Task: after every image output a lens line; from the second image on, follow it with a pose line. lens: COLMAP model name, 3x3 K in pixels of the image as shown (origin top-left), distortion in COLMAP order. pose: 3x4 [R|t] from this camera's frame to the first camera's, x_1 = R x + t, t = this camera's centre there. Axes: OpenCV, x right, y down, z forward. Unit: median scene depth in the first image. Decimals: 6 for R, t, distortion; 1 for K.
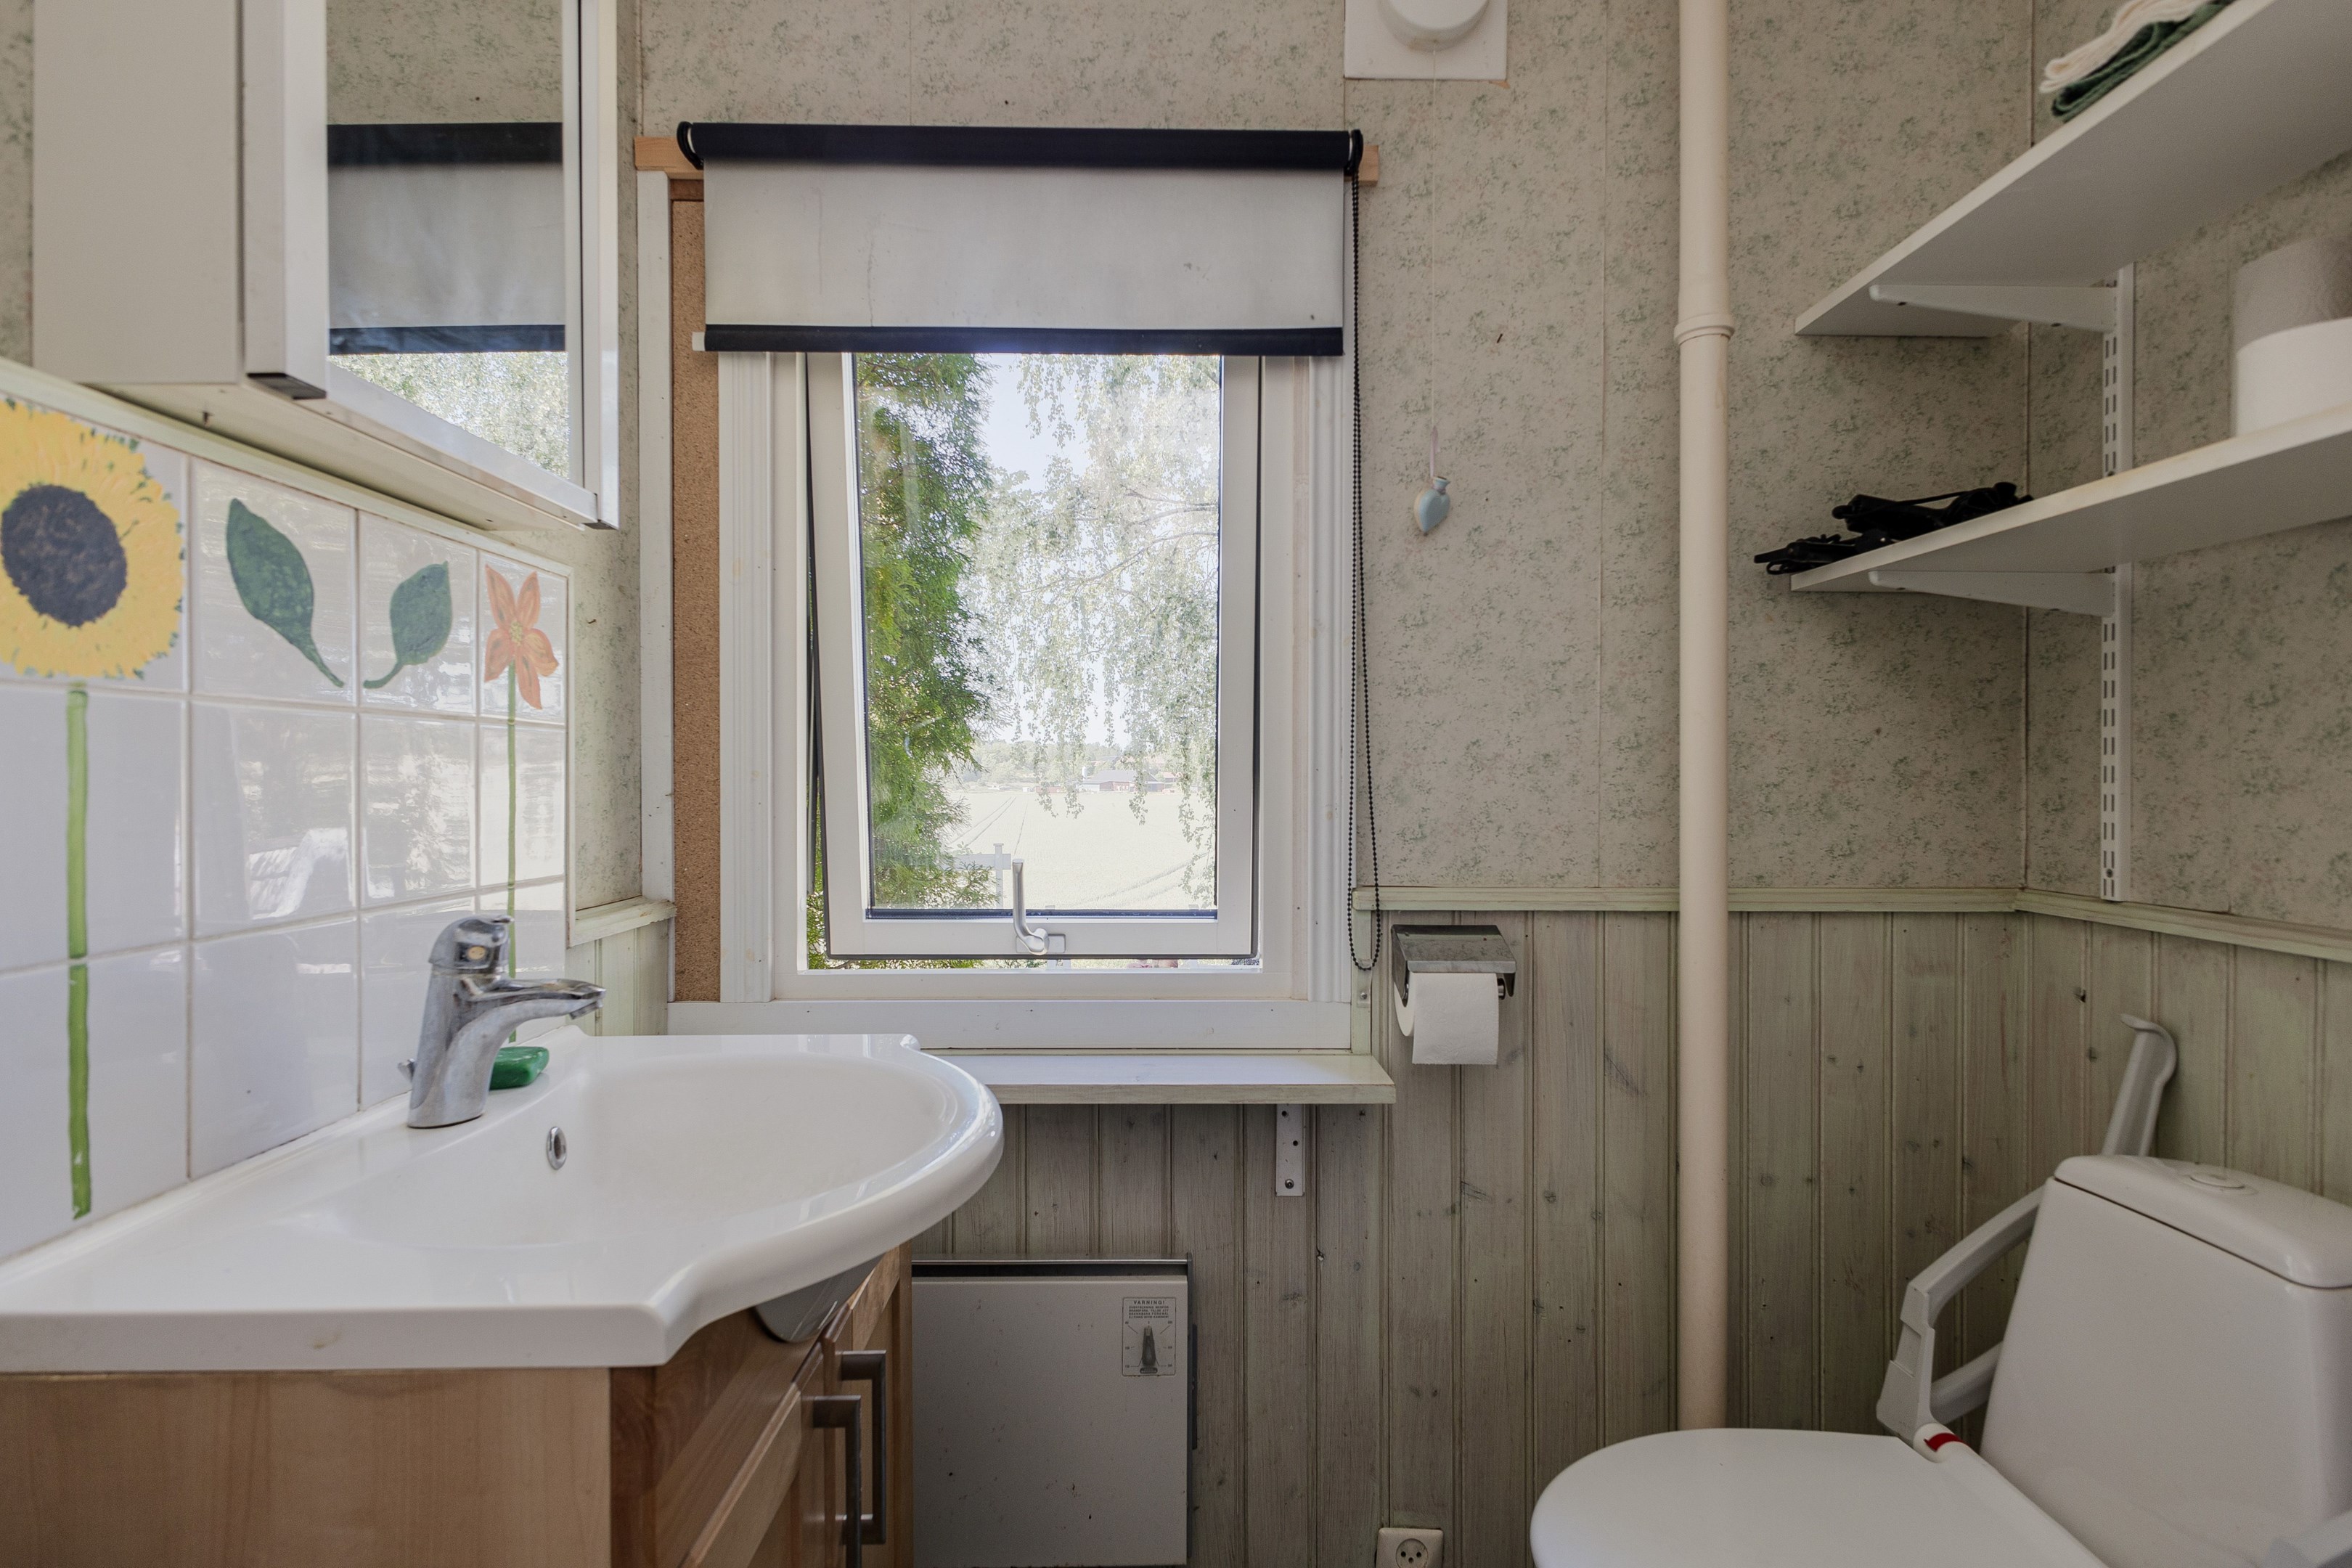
lens RADIAL K [[1185.8, 0, 1176.0], [0, 1185.8, 784.0], [0, 0, 1]] dist [0.016921, -0.006798]
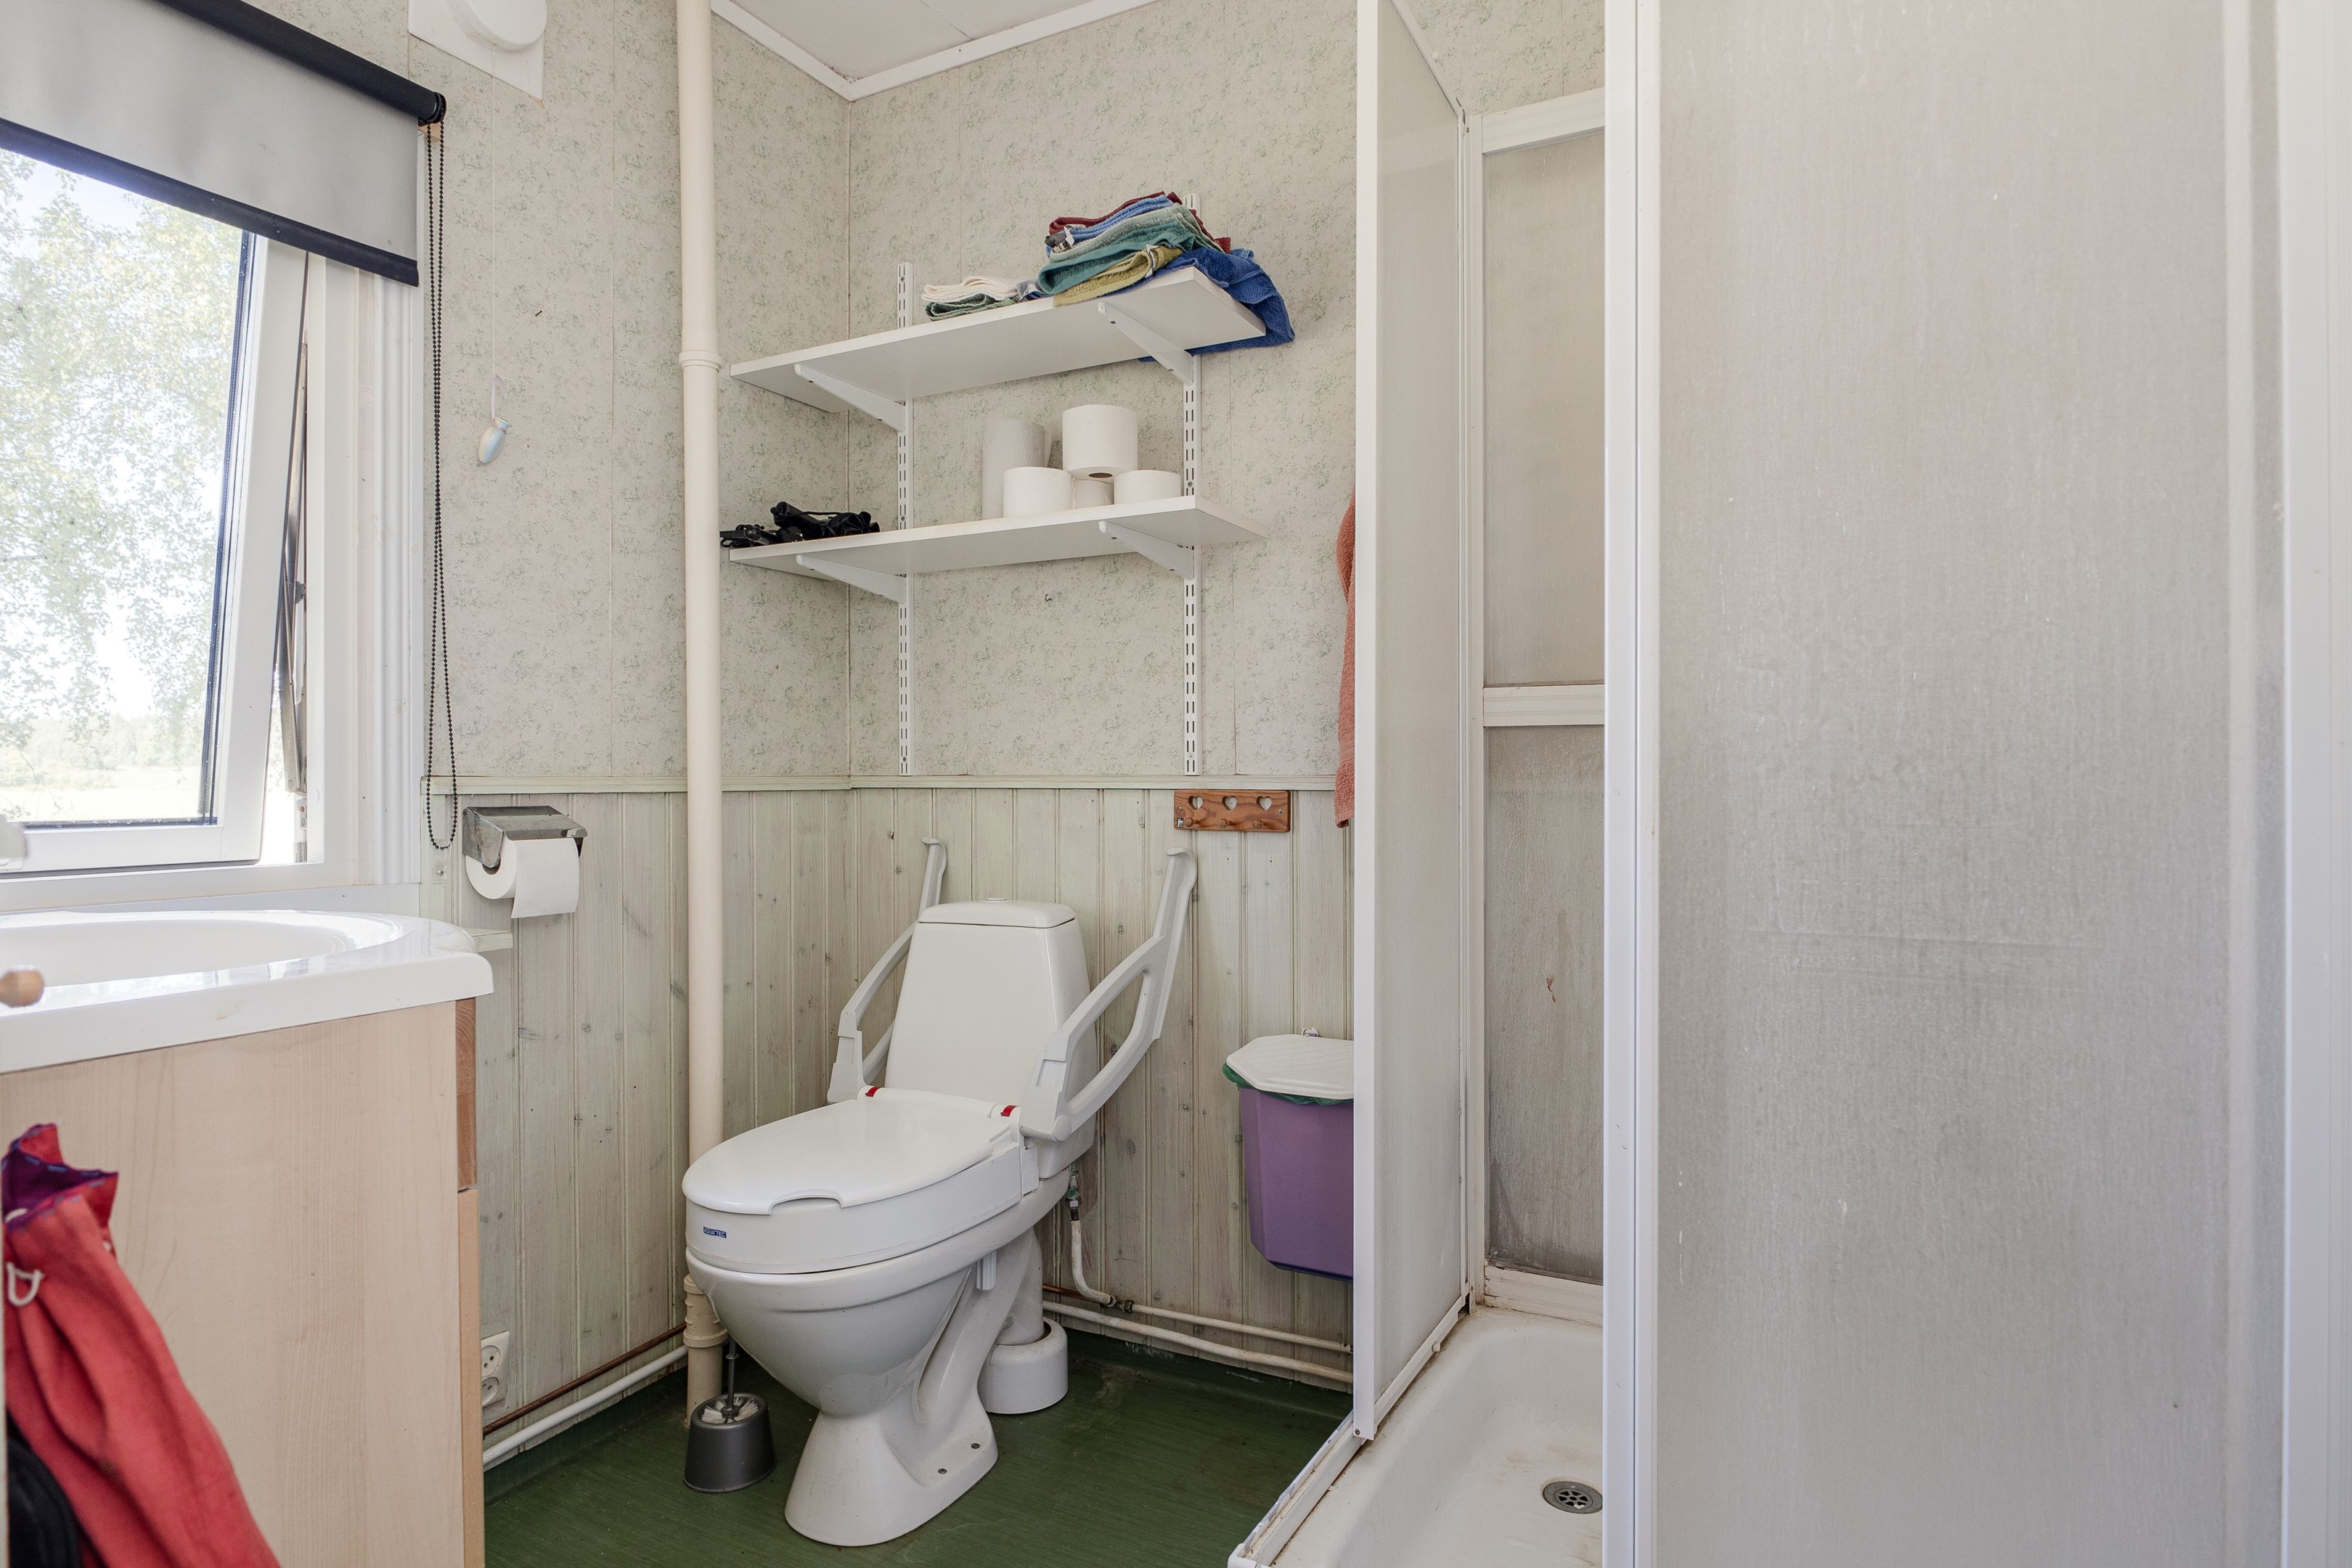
lens RADIAL K [[1336.5, 0, 1176.0], [0, 1336.5, 784.0], [0, 0, 1]] dist [0.000043, 0.000883]
pose [[0.480122, -0.005210, 0.877186, -0.605065], [0.012312, 0.999924, -0.000800, 0.105810], [-0.877115, 0.011184, 0.480150, -0.196954]]
